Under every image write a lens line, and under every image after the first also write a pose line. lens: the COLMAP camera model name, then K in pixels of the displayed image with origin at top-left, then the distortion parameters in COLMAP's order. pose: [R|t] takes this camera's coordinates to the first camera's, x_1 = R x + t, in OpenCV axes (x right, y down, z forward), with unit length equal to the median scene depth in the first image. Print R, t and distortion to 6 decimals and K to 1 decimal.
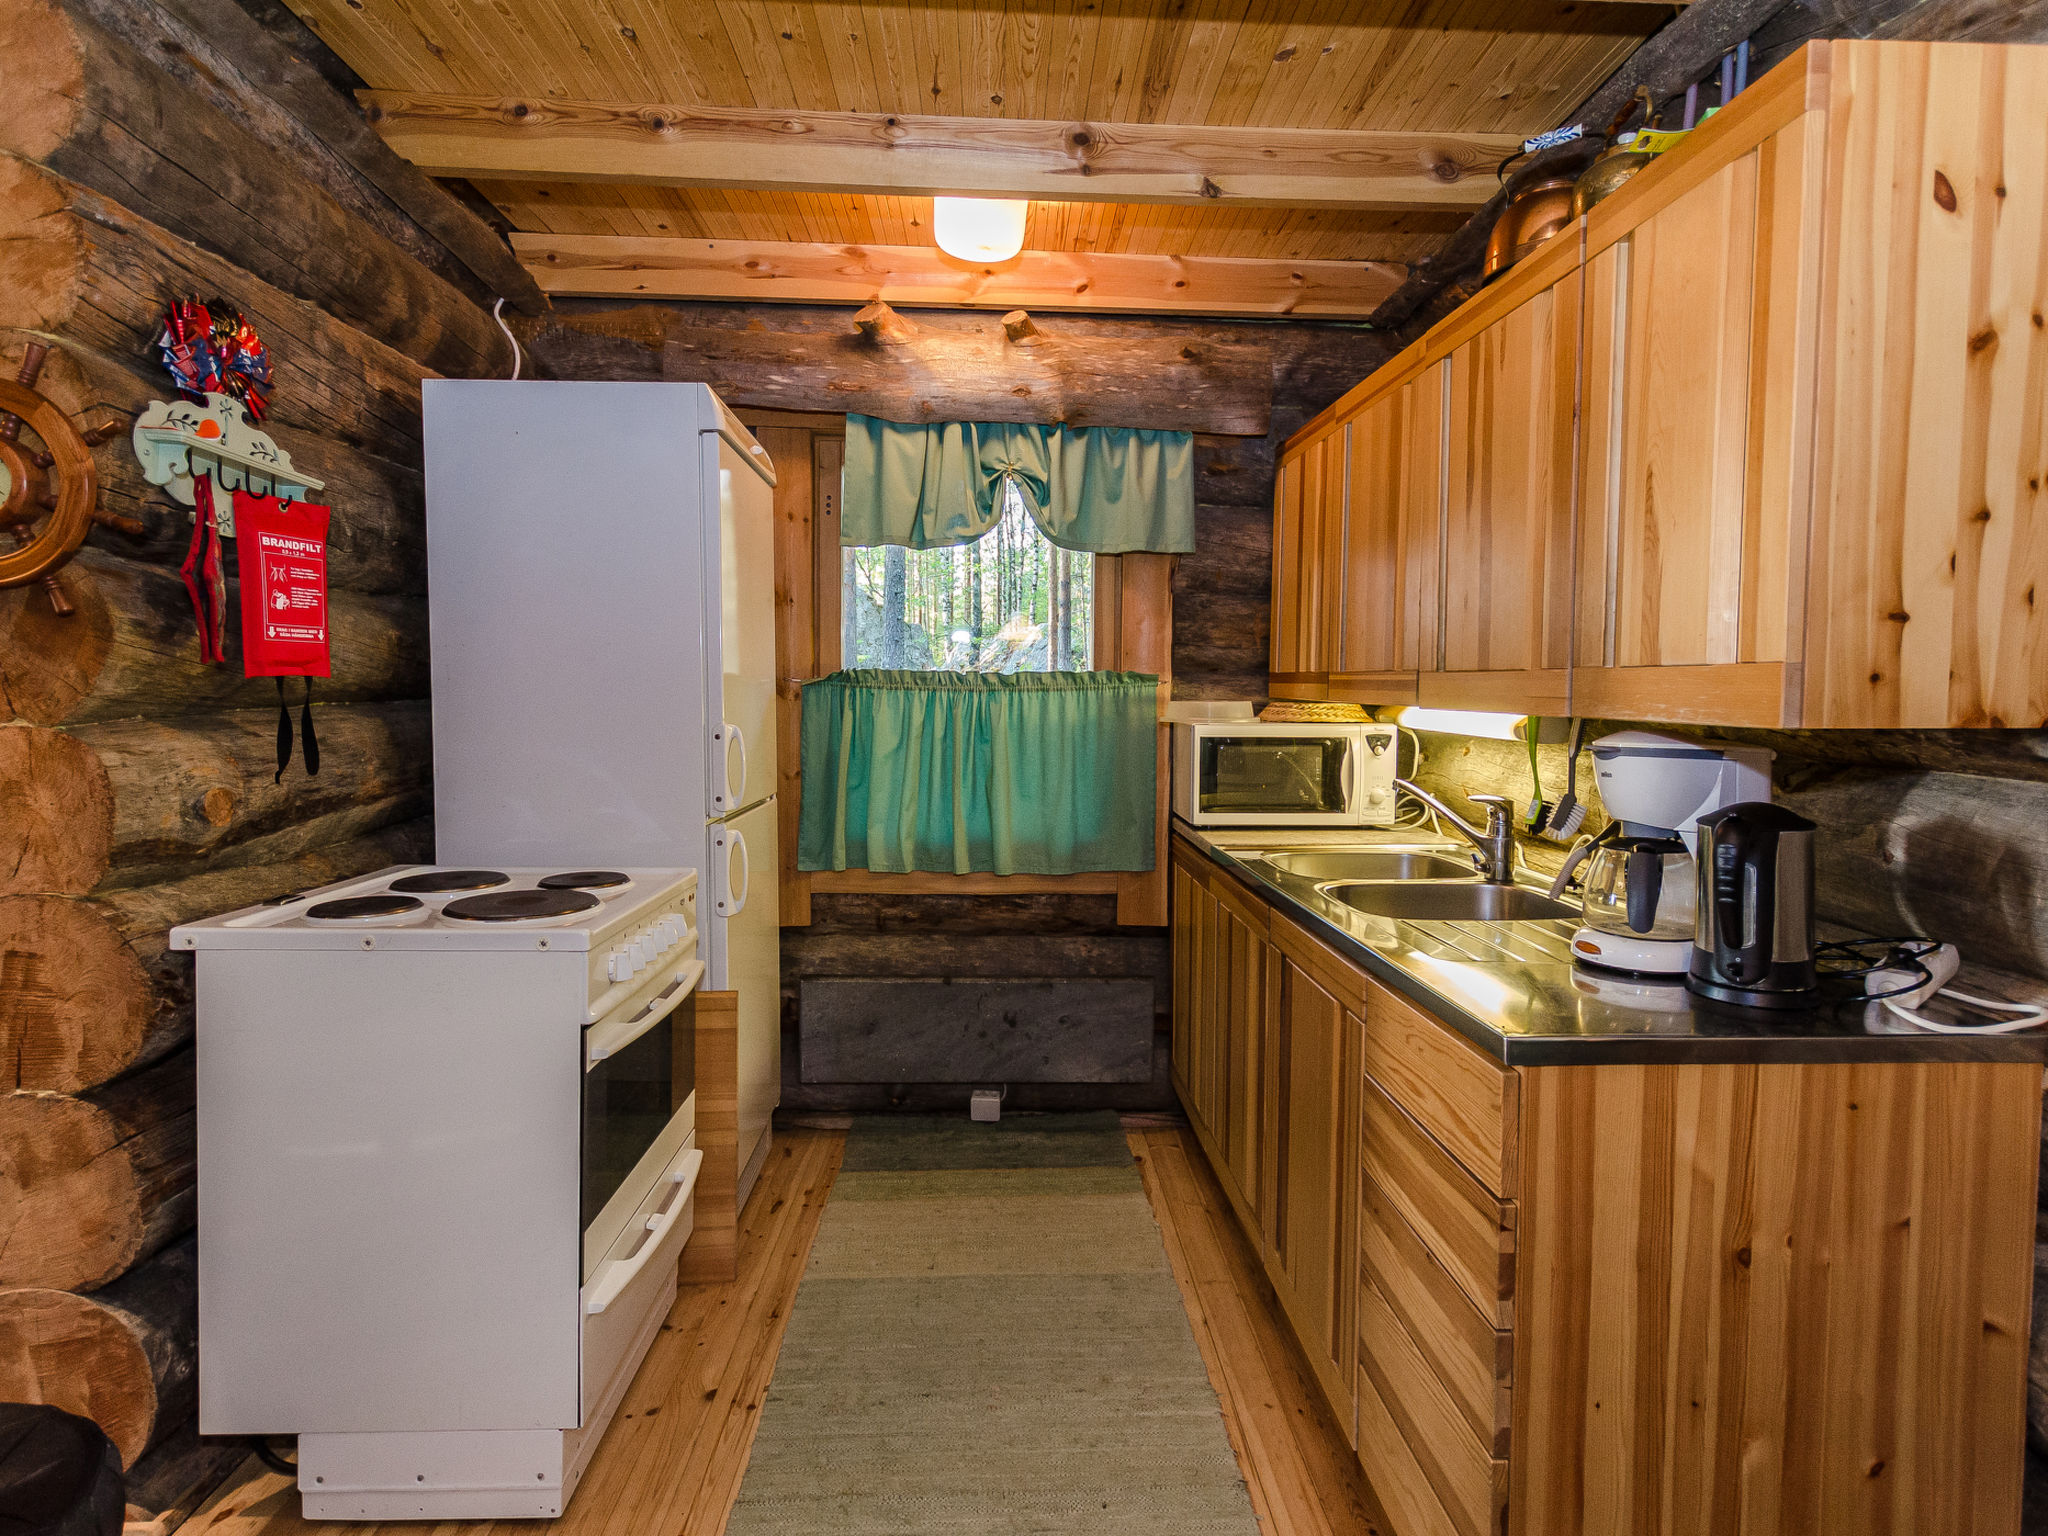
lens RADIAL K [[1064.5, 0, 1027.0], [0, 1064.5, 737.8], [0, 0, 1]] dist [0.006703, 0.000219]
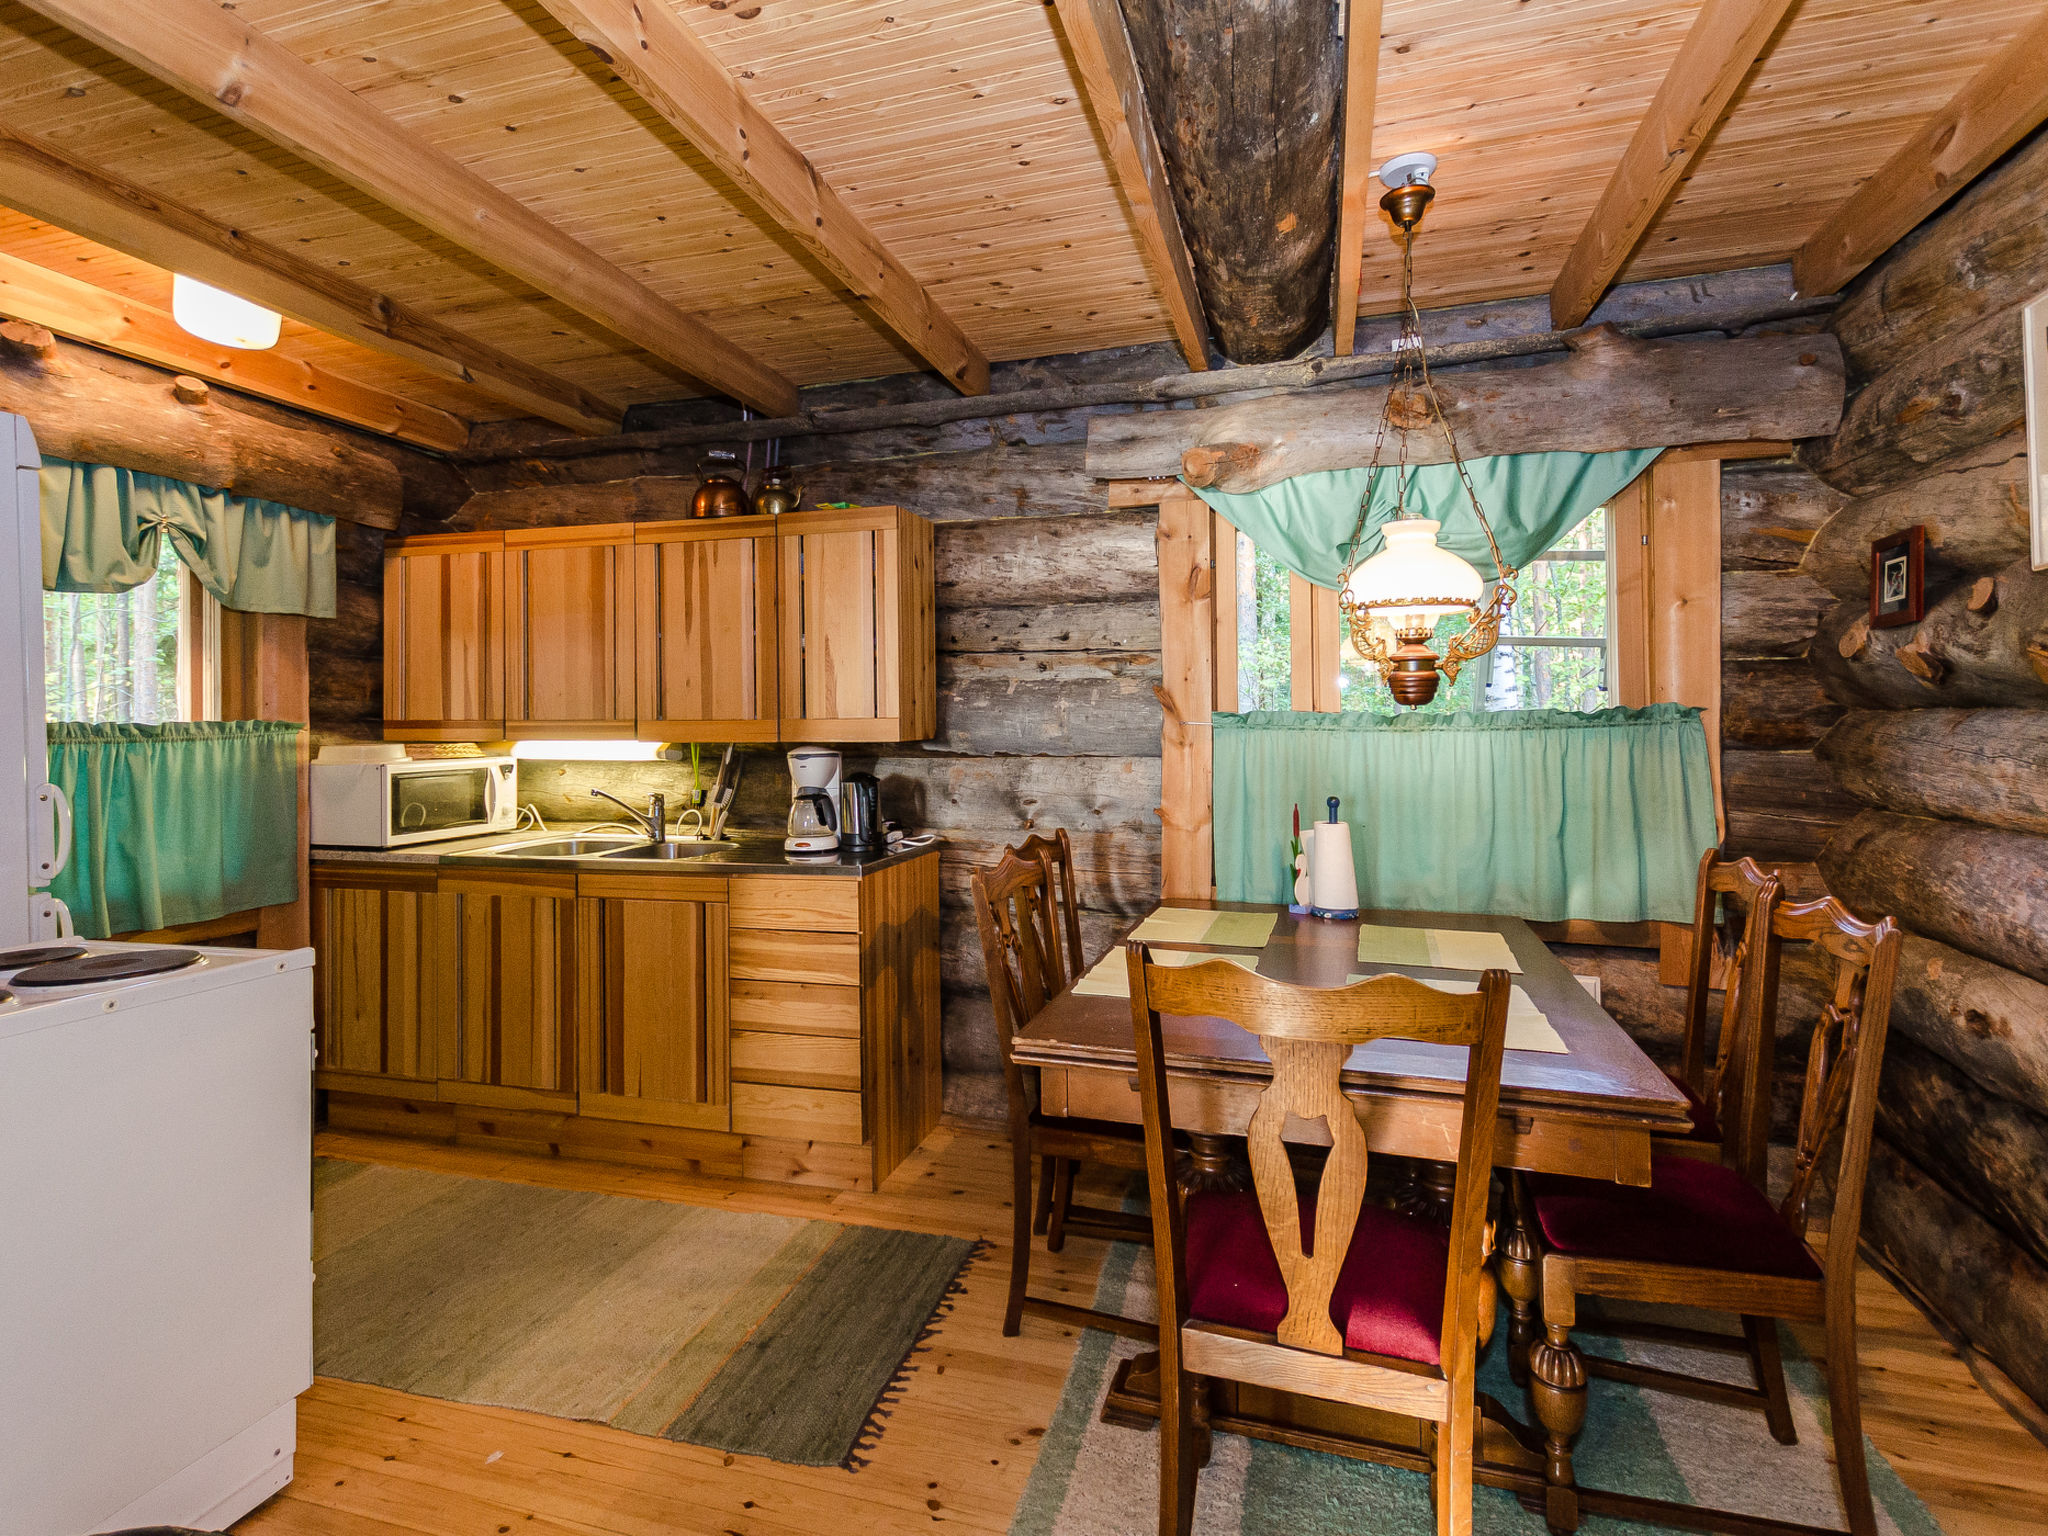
lens RADIAL K [[1028.7, 0, 1004.6], [0, 1028.7, 713.2], [0, 0, 1]] dist [0.016008, -0.005848]
pose [[0.329692, -0.004498, 0.944078, -0.681629], [0.059036, 0.998130, -0.015861, -0.008997], [-0.942241, 0.060964, 0.329341, -0.062270]]
